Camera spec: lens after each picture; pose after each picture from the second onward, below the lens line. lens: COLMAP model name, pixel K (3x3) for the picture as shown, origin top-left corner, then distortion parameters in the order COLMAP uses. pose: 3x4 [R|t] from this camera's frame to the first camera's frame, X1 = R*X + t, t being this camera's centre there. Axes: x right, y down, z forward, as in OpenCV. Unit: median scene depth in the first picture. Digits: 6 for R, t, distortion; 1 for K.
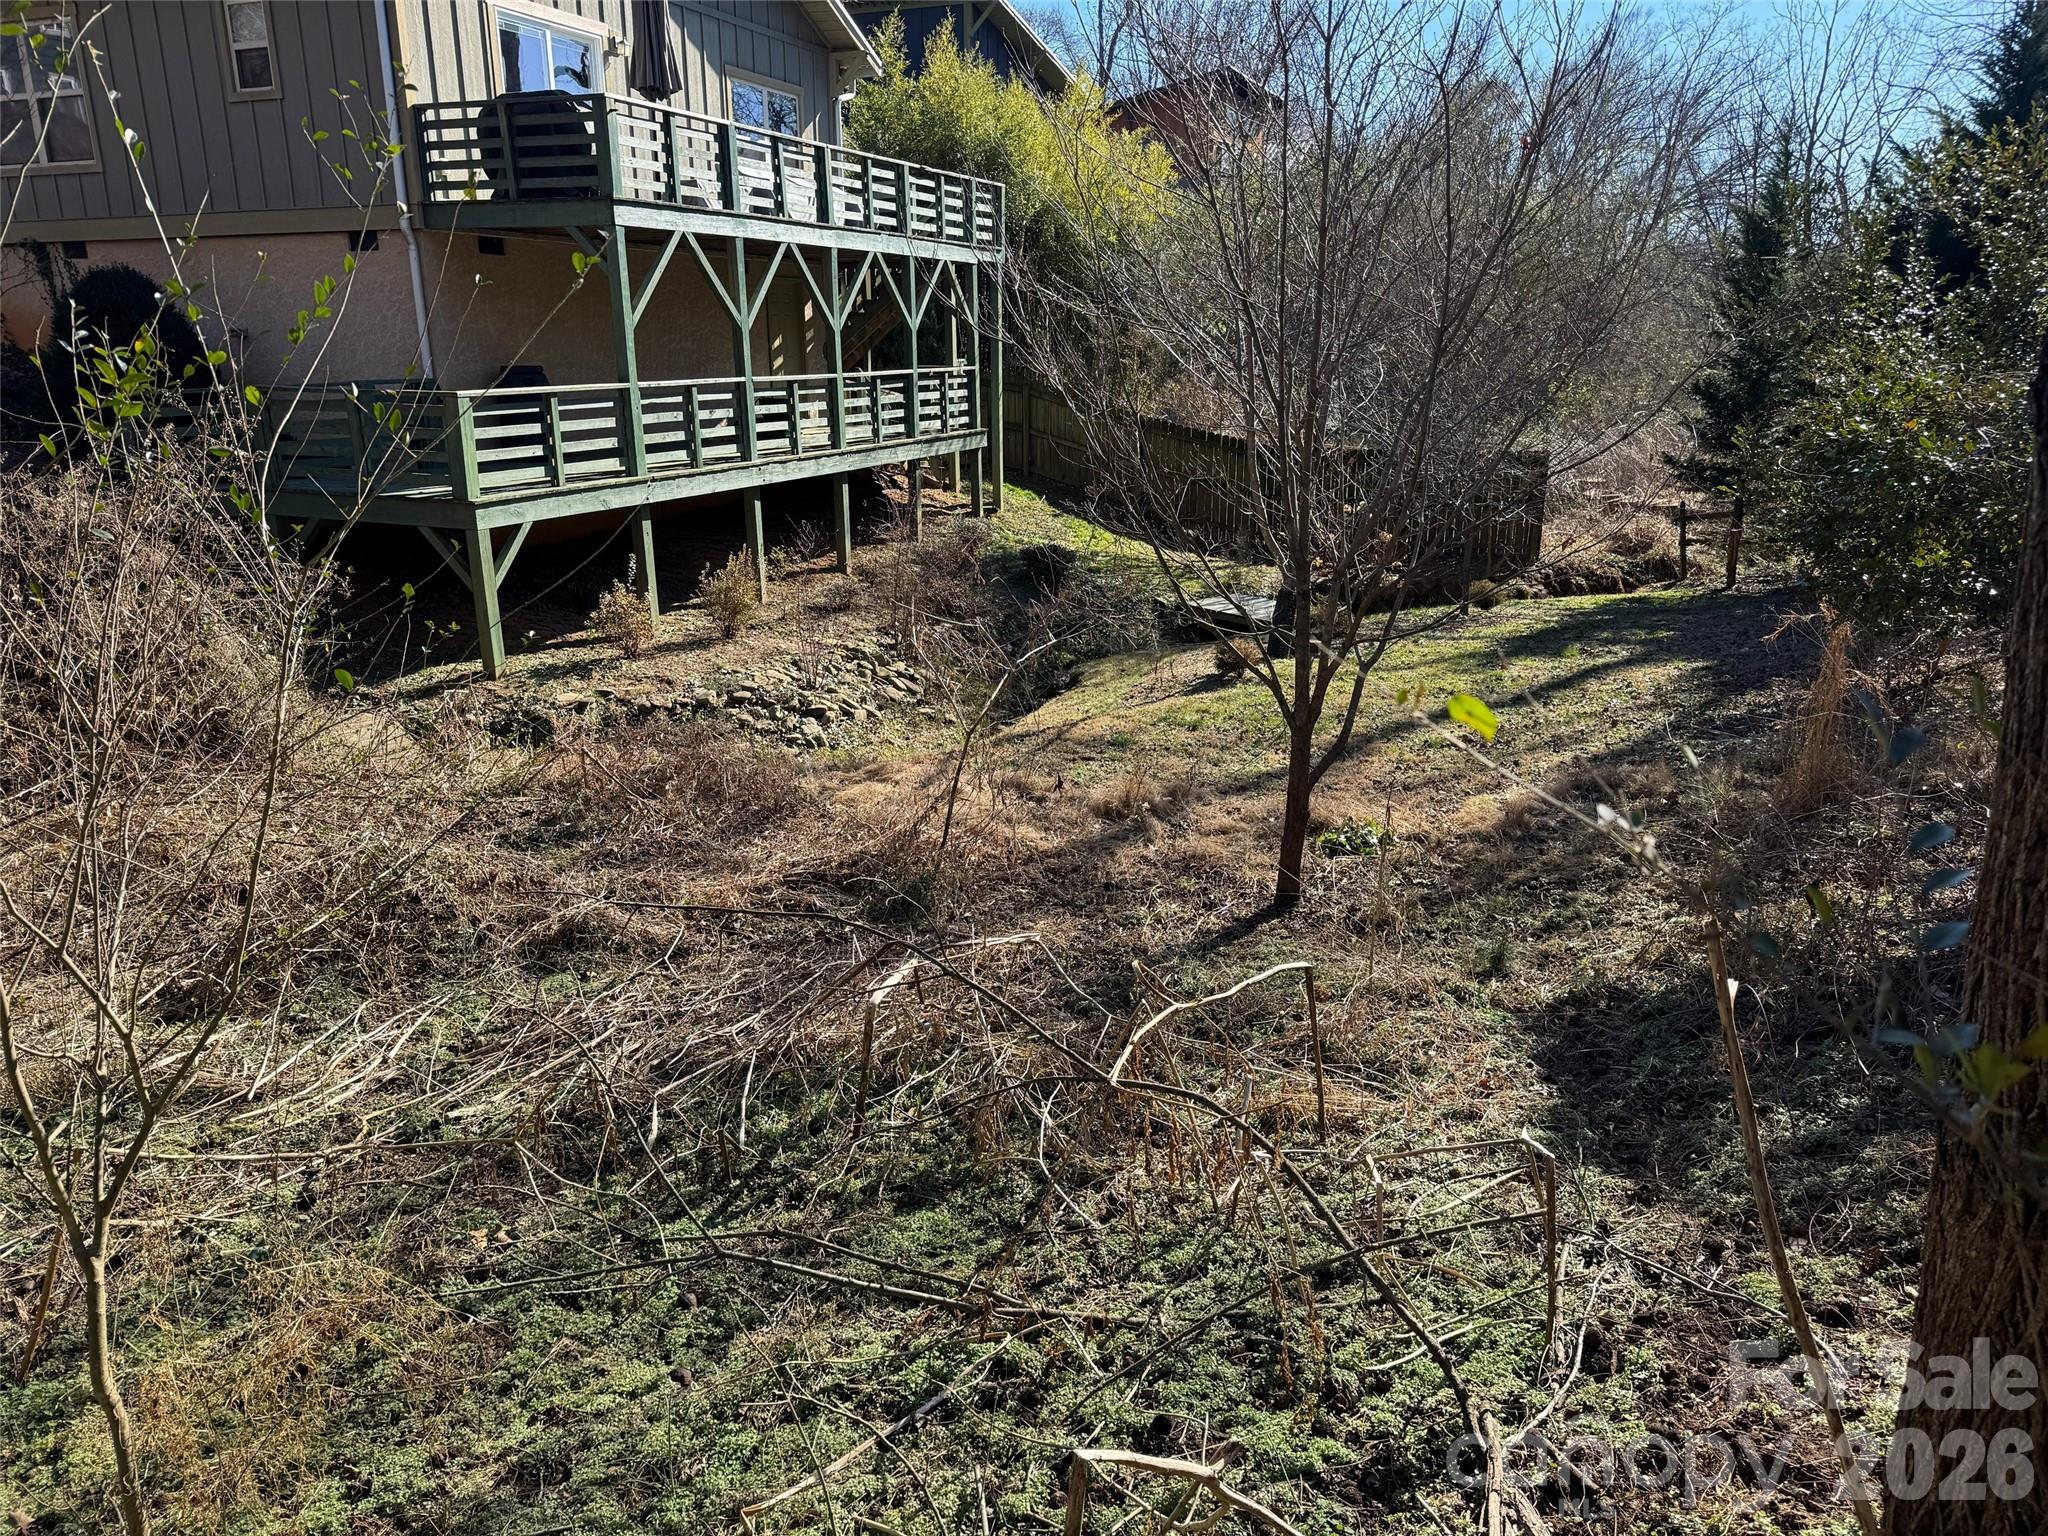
lens RADIAL K [[1422.6, 0, 1029.7], [0, 1422.6, 765.4], [0, 0, 1]] dist [0.036164, -0.040114]
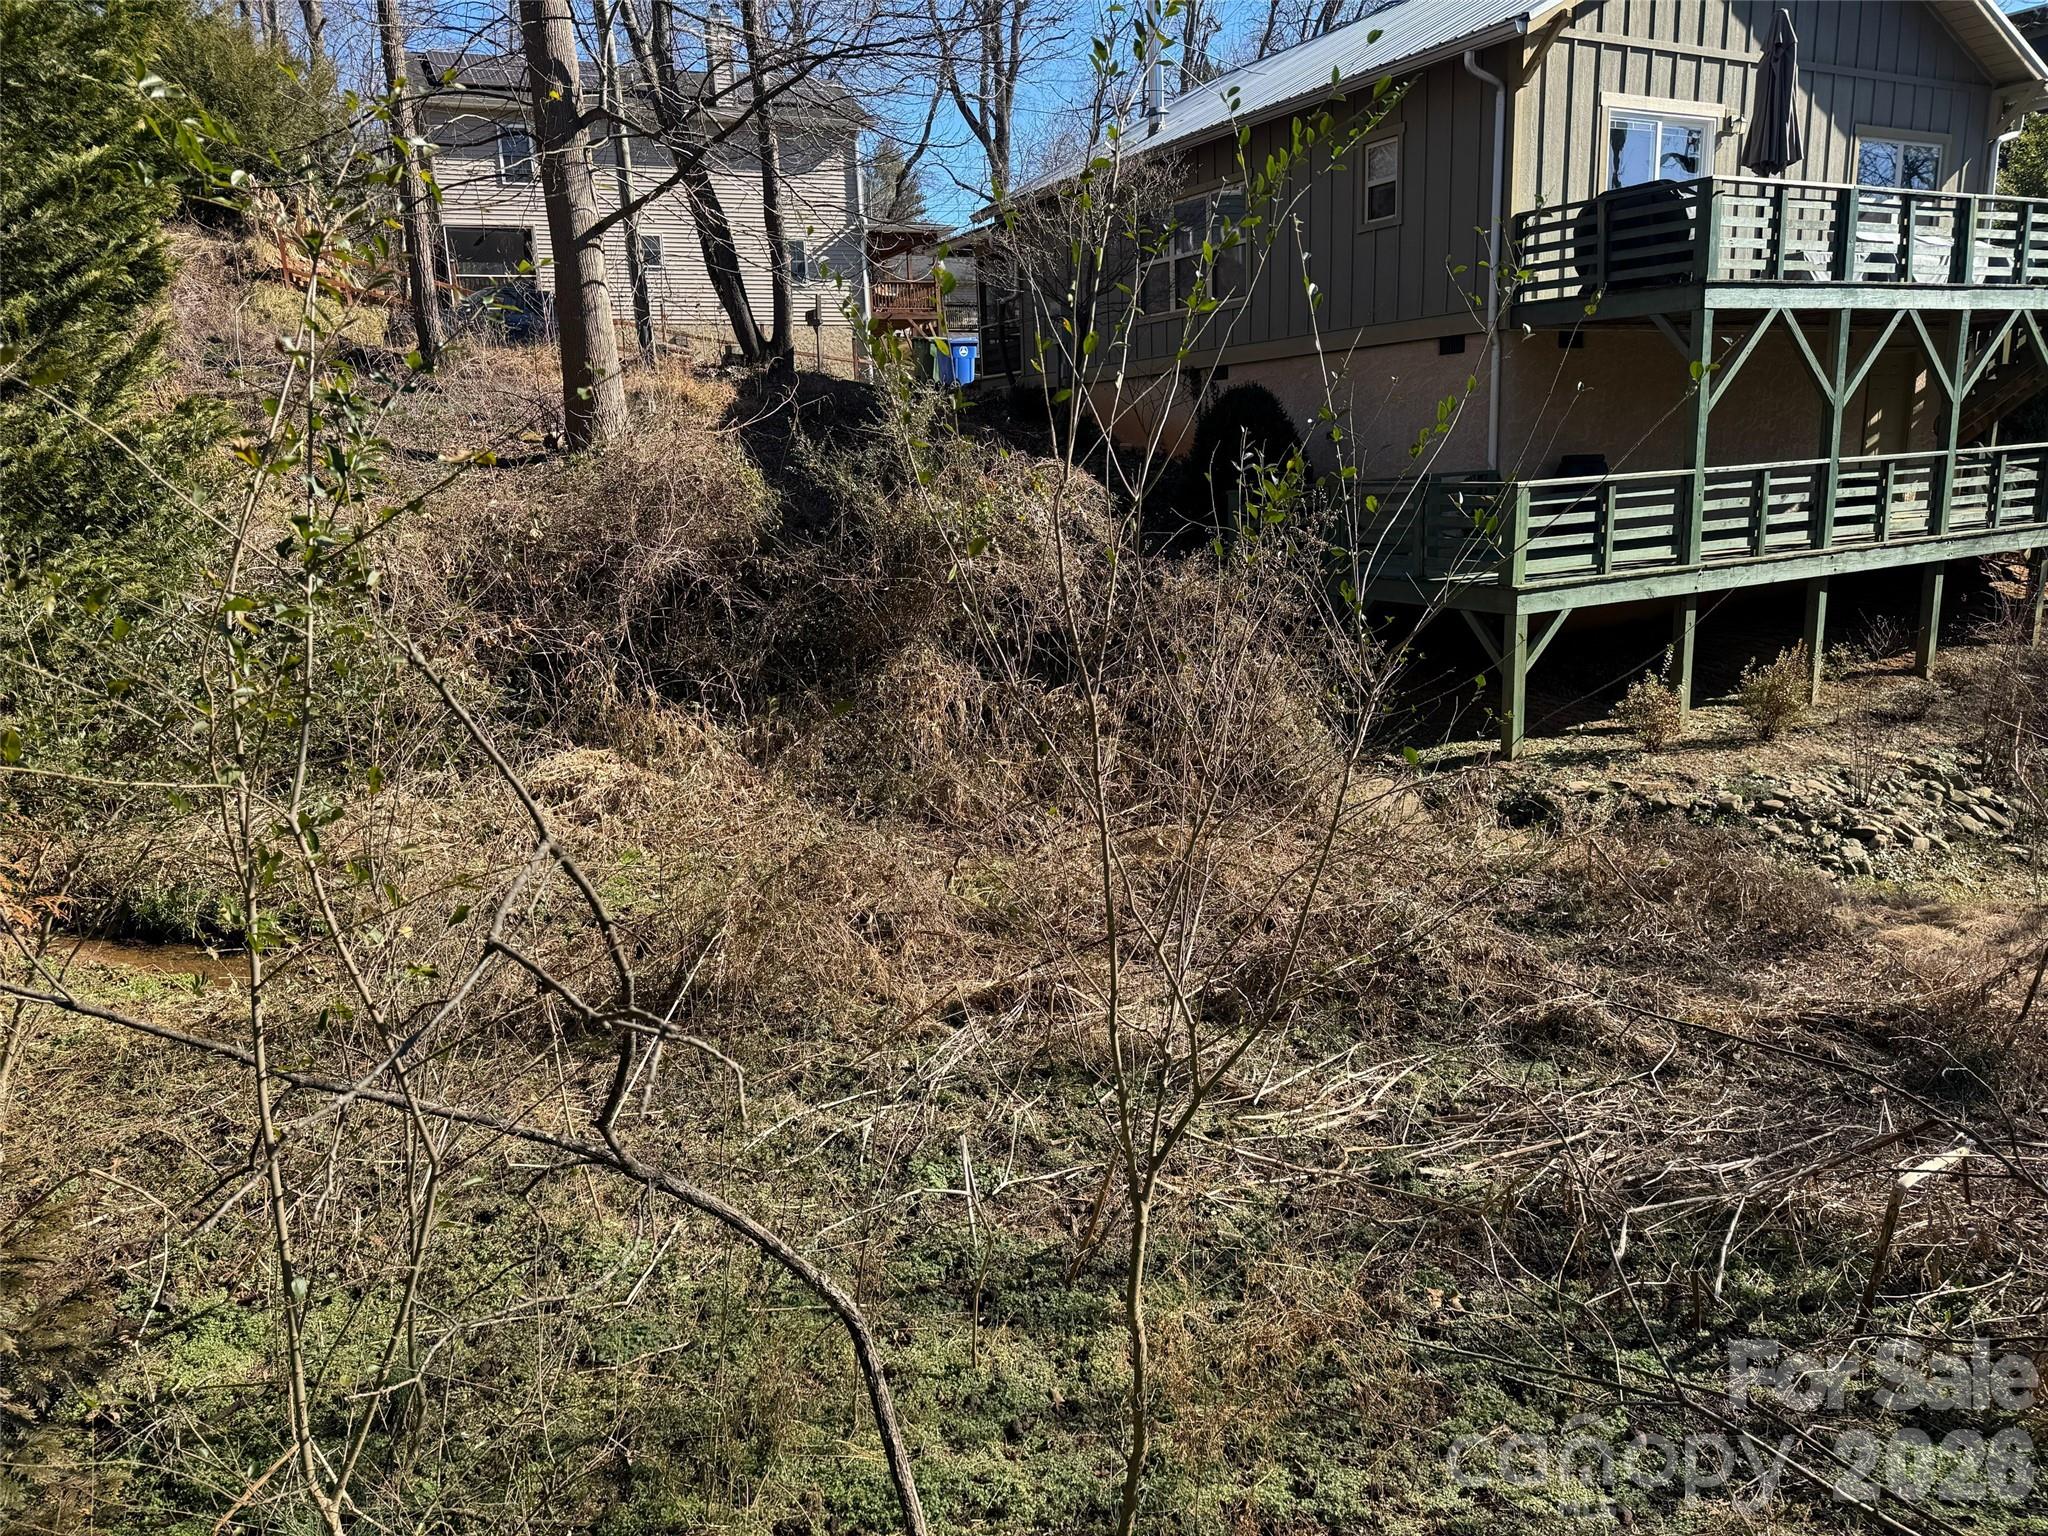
lens RADIAL K [[1422.6, 0, 1029.7], [0, 1422.6, 765.4], [0, 0, 1]] dist [0.036164, -0.040114]
pose [[0.772436, 0.110900, -0.625335, -0.001660], [-0.145961, 0.989278, -0.004852, -0.000932], [0.618092, 0.095023, 0.780341, -0.009206]]
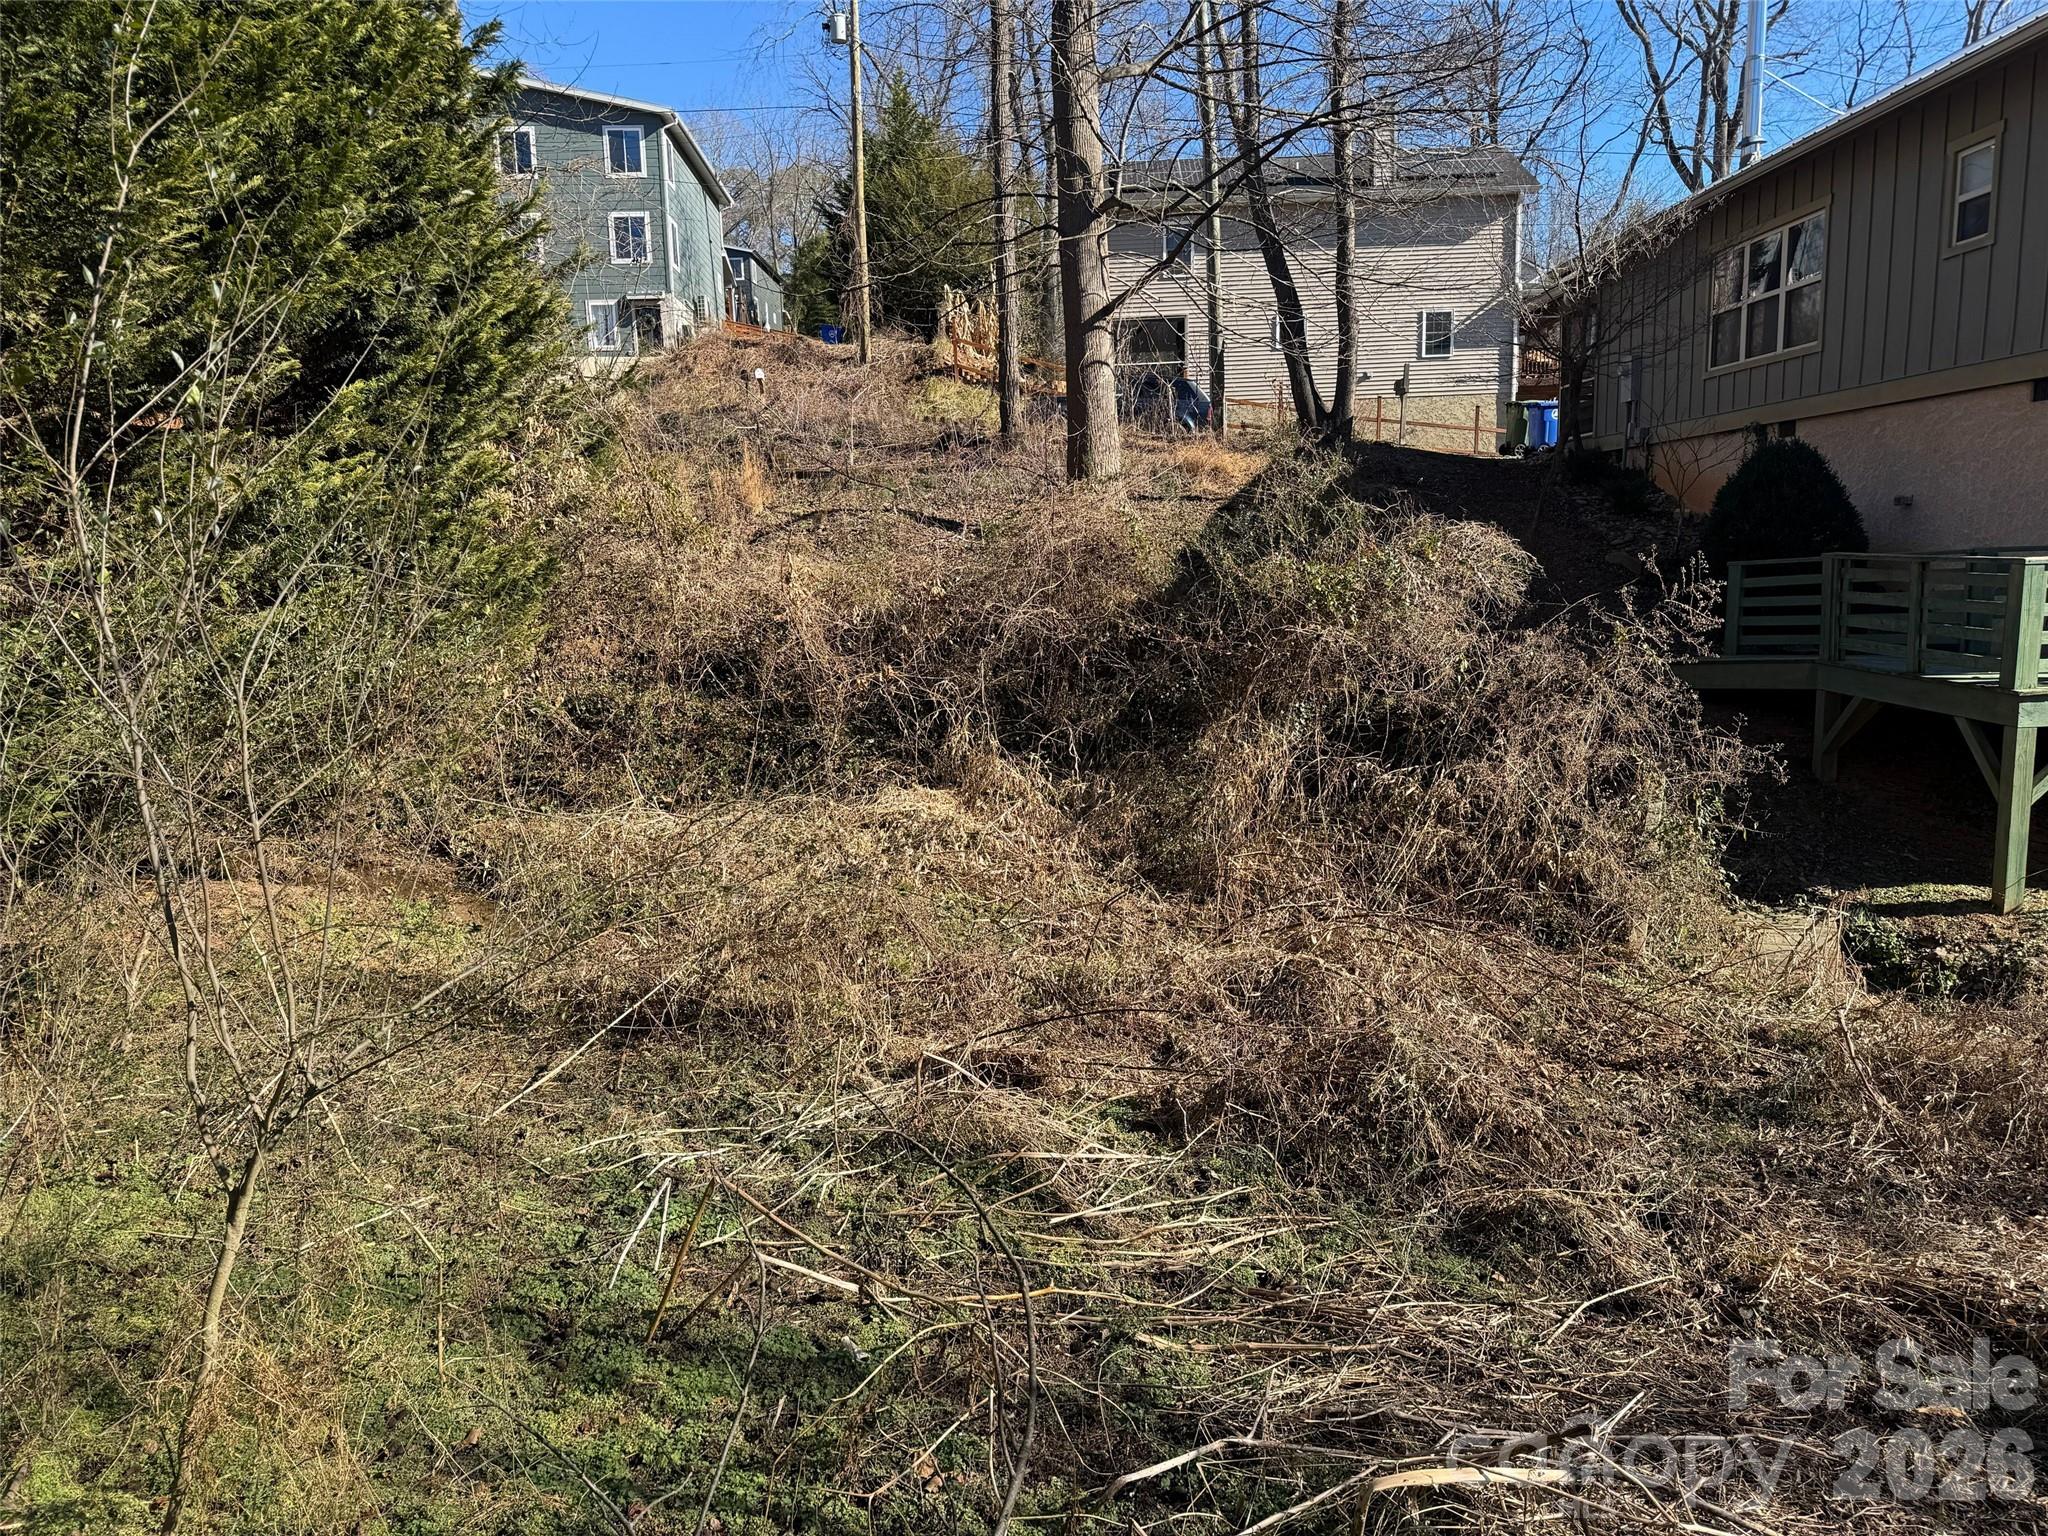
lens RADIAL K [[1422.6, 0, 1029.7], [0, 1422.6, 765.4], [0, 0, 1]] dist [0.036164, -0.040114]
pose [[0.399527, 0.130172, -0.907432, 0.113993], [-0.235922, 0.971126, 0.035437, -0.040304], [0.885844, 0.199925, 0.418701, 0.173578]]
